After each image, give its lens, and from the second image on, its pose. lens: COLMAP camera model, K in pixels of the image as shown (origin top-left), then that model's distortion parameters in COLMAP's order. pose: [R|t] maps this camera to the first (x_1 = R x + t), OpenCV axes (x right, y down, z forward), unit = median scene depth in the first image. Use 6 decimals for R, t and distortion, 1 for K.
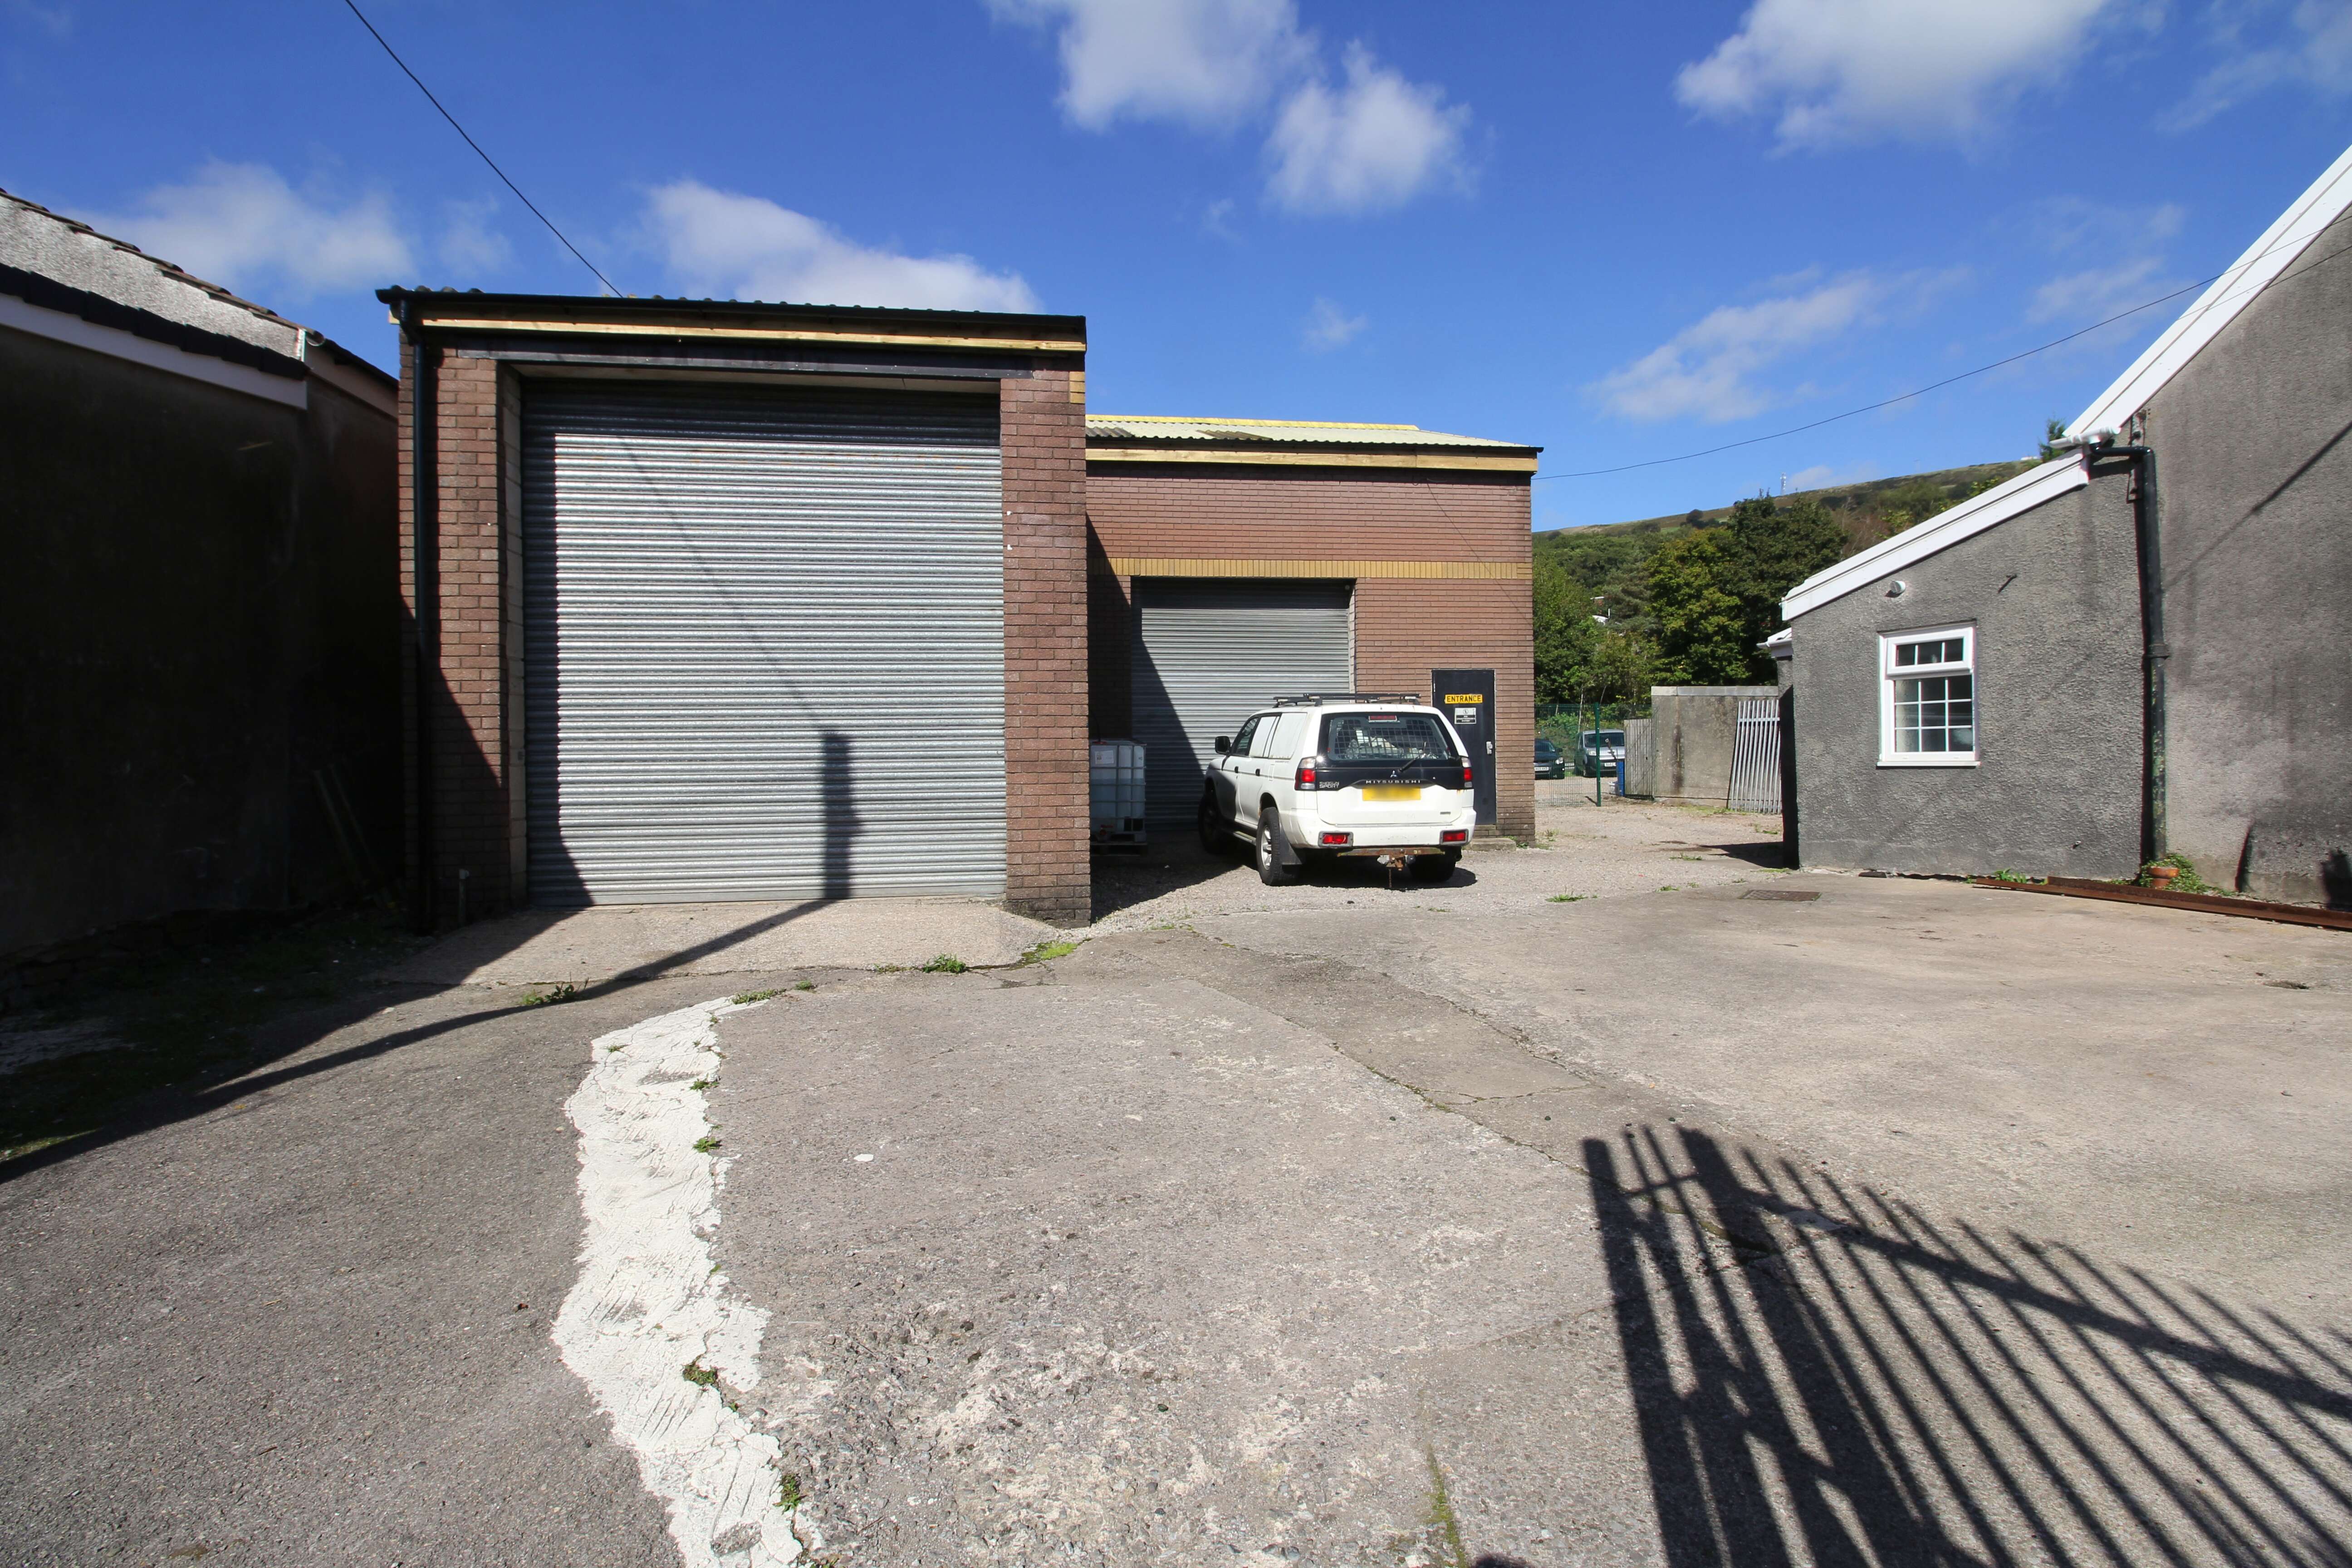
lens RADIAL K [[1080.6, 0, 1170.9], [0, 1080.6, 759.4], [0, 0, 1]] dist [0.002619, -0.016017]
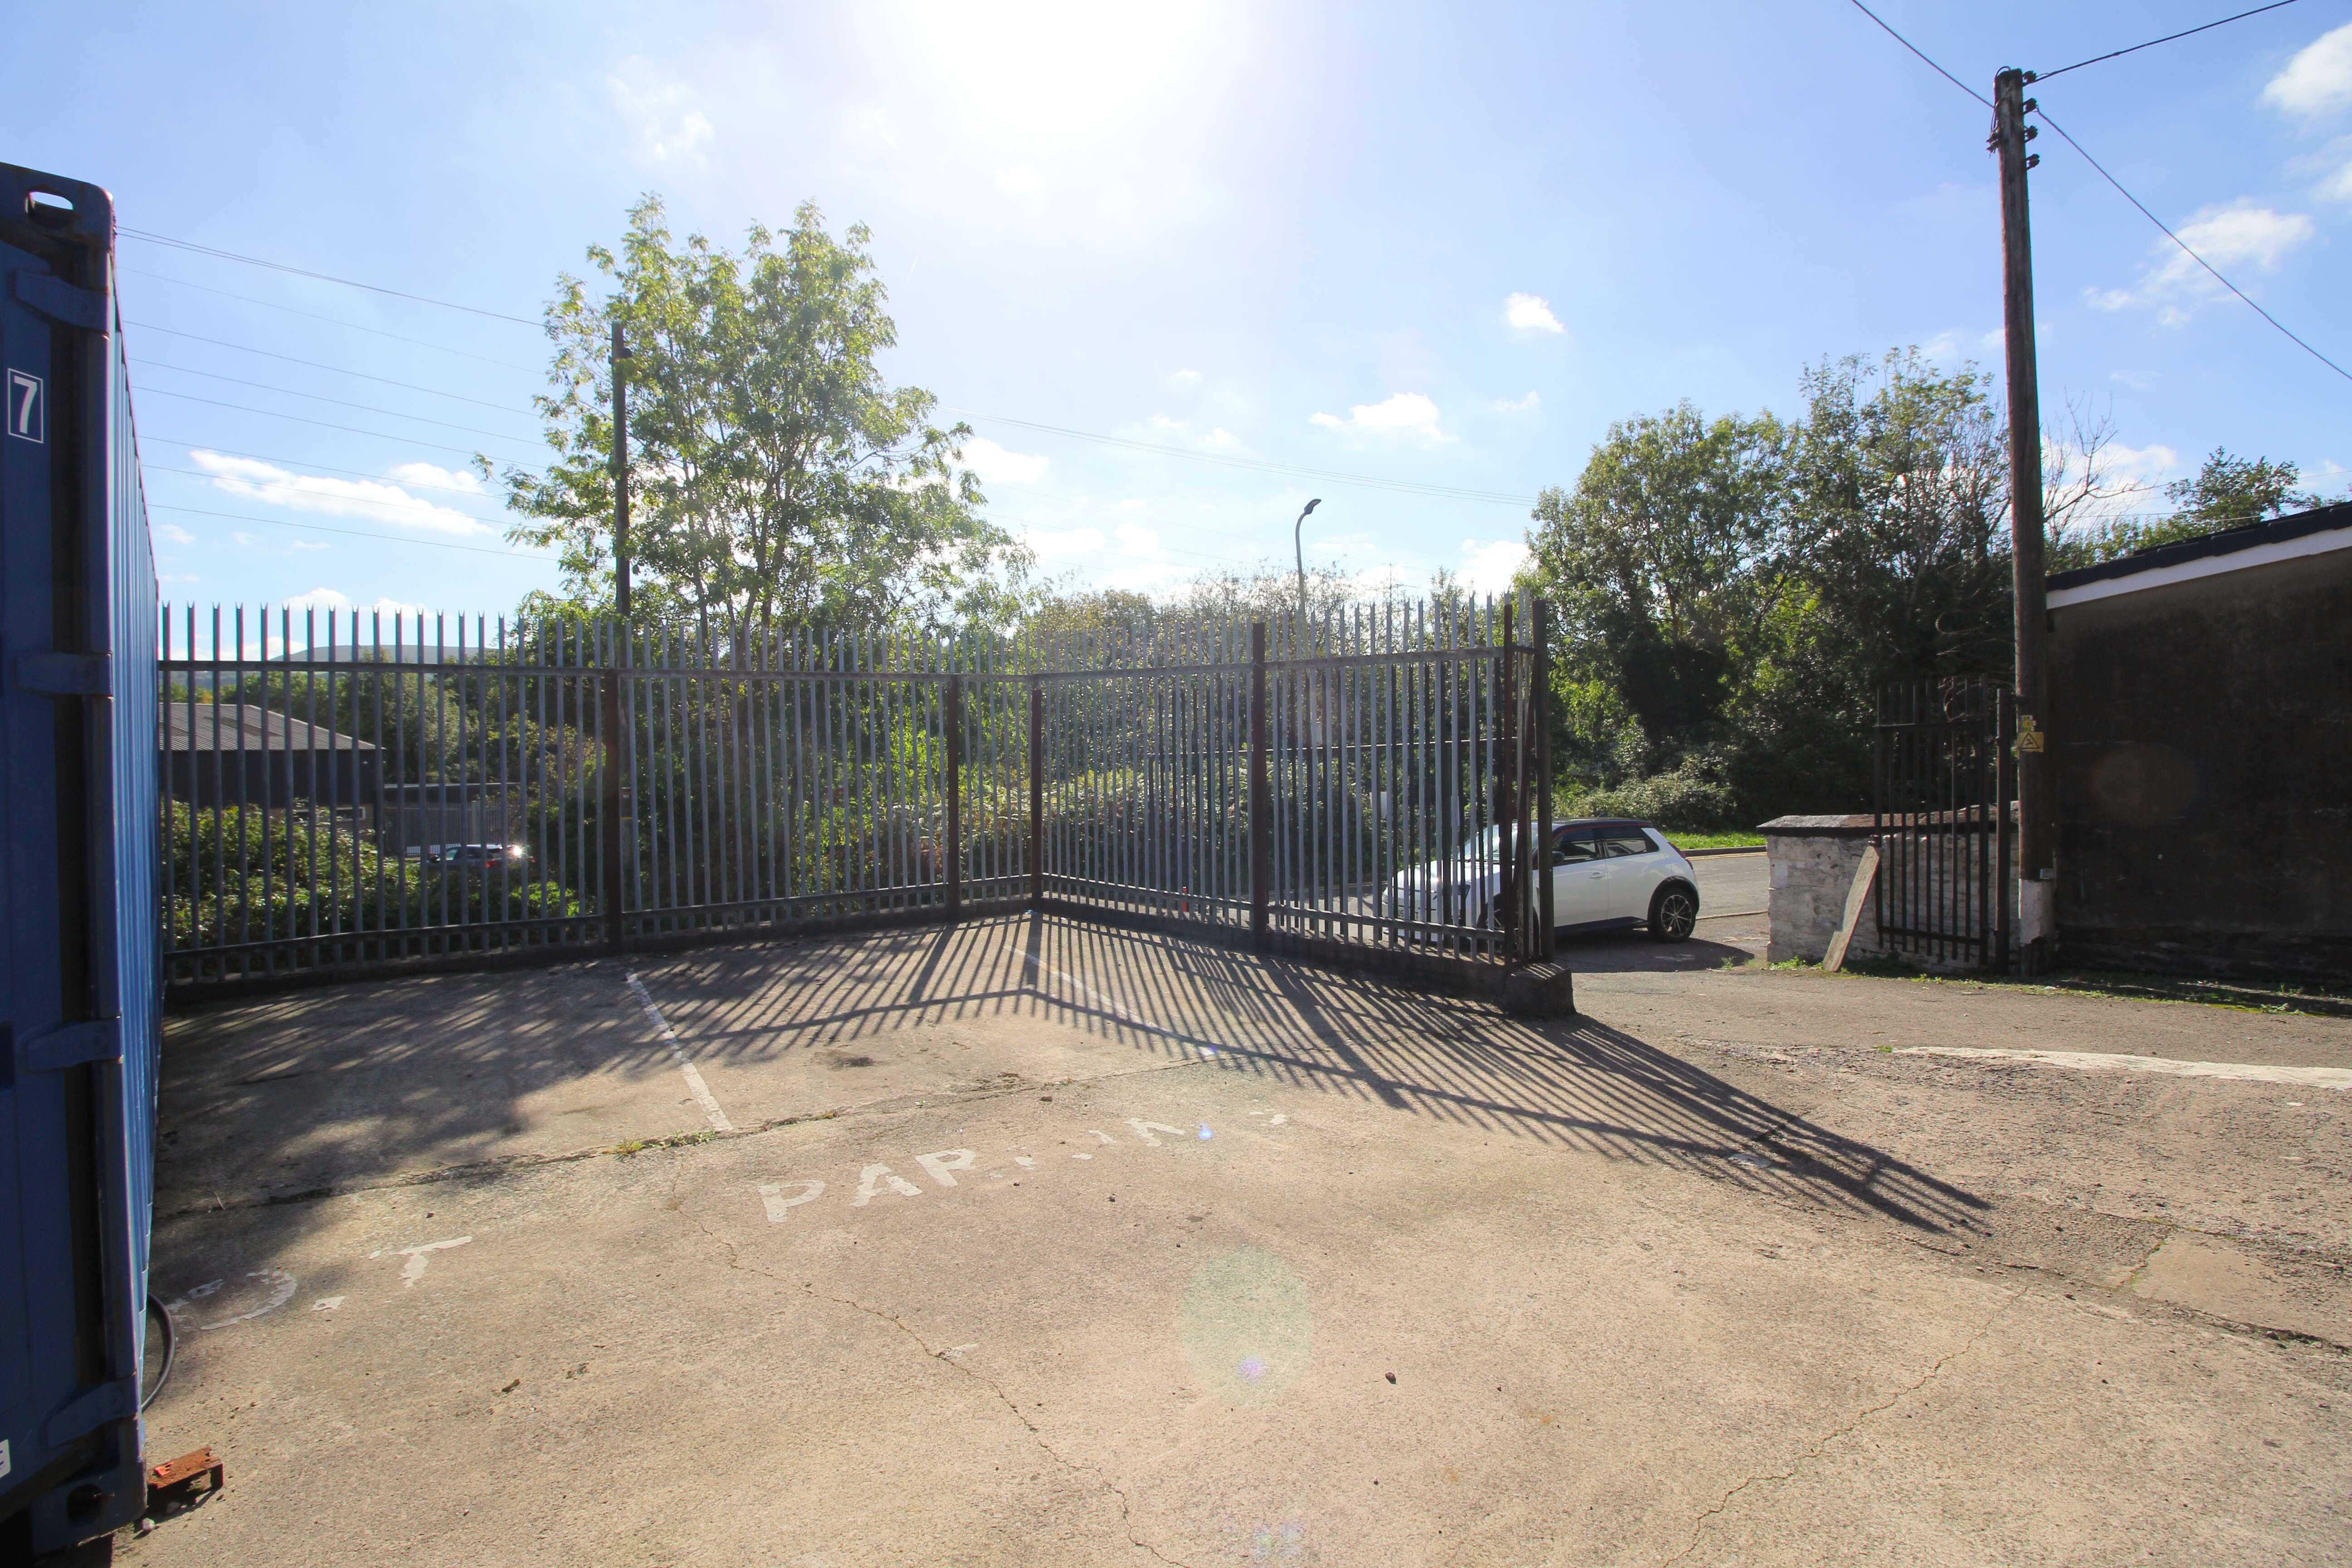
lens RADIAL K [[1080.6, 0, 1170.9], [0, 1080.6, 759.4], [0, 0, 1]] dist [0.002619, -0.016017]
pose [[-0.934873, 0.025096, -0.354093, 0.644135], [0.020441, 0.999649, 0.016883, -0.052111], [0.354392, 0.008545, -0.935058, 0.729394]]
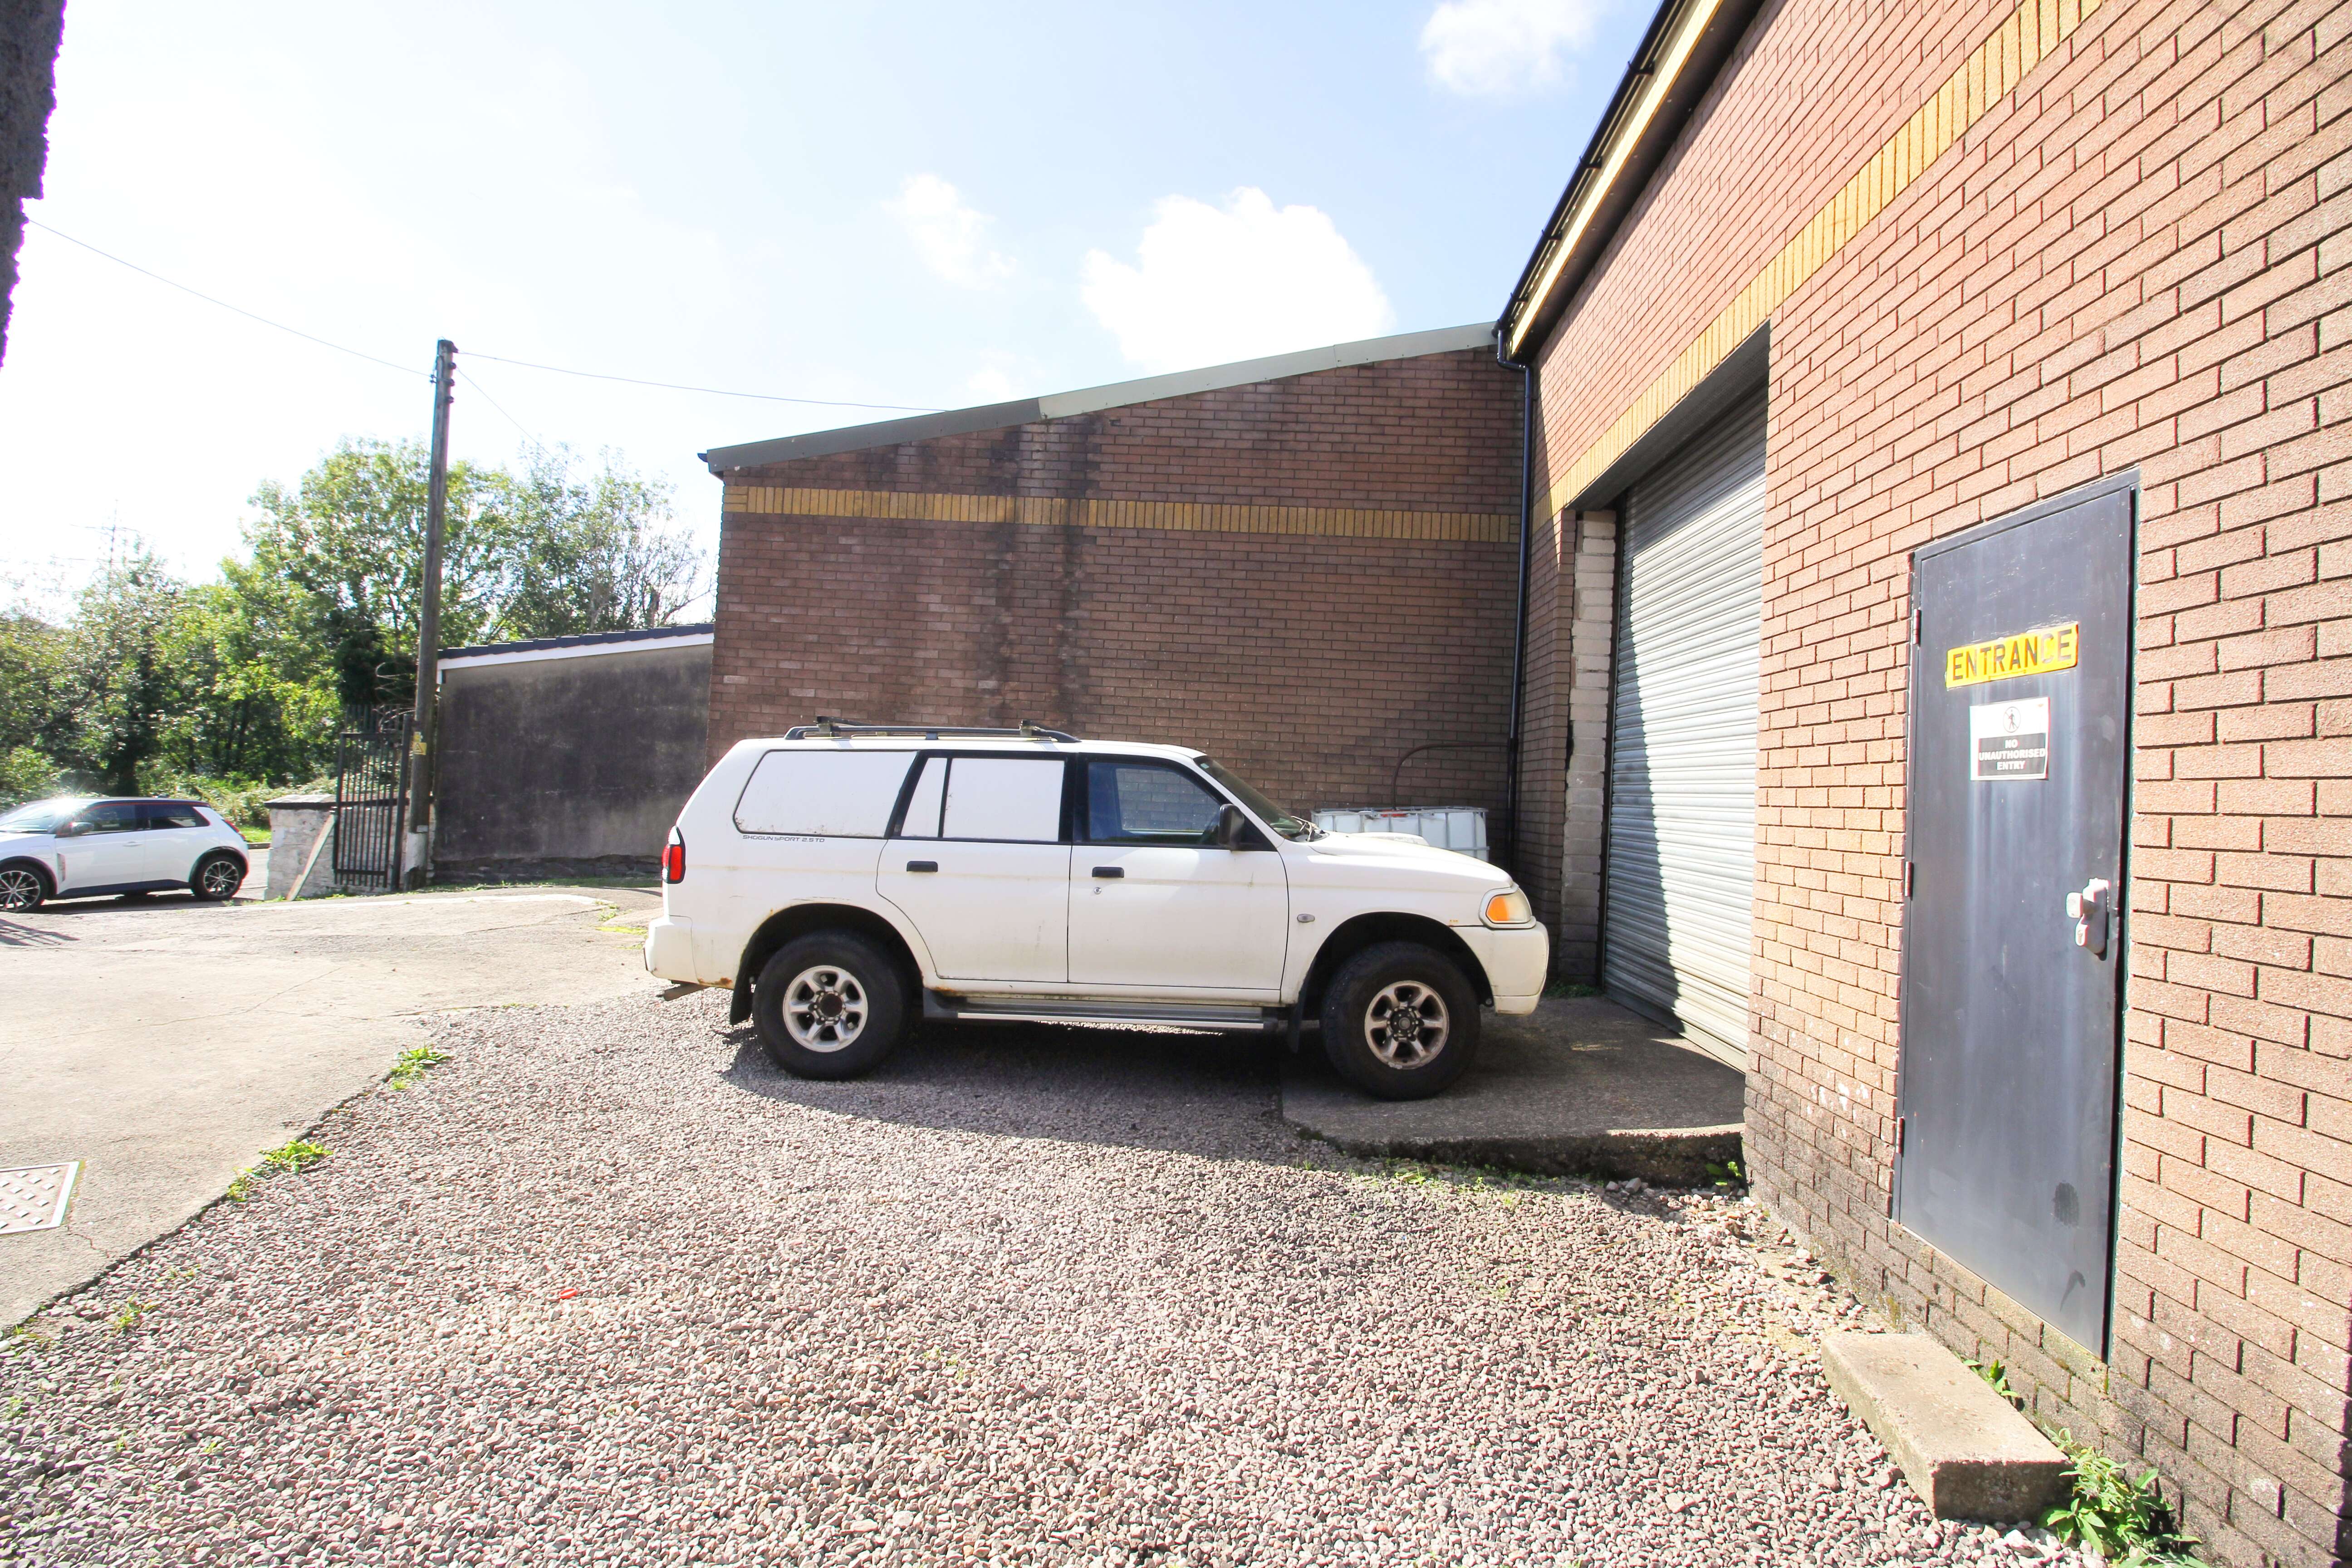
lens RADIAL K [[1080.6, 0, 1170.9], [0, 1080.6, 759.4], [0, 0, 1]] dist [0.002619, -0.016017]
pose [[-0.226172, -0.029907, -0.973628, 0.895953], [-0.050409, 0.998549, -0.018963, -0.044519], [0.972782, 0.044791, -0.227351, 1.614944]]
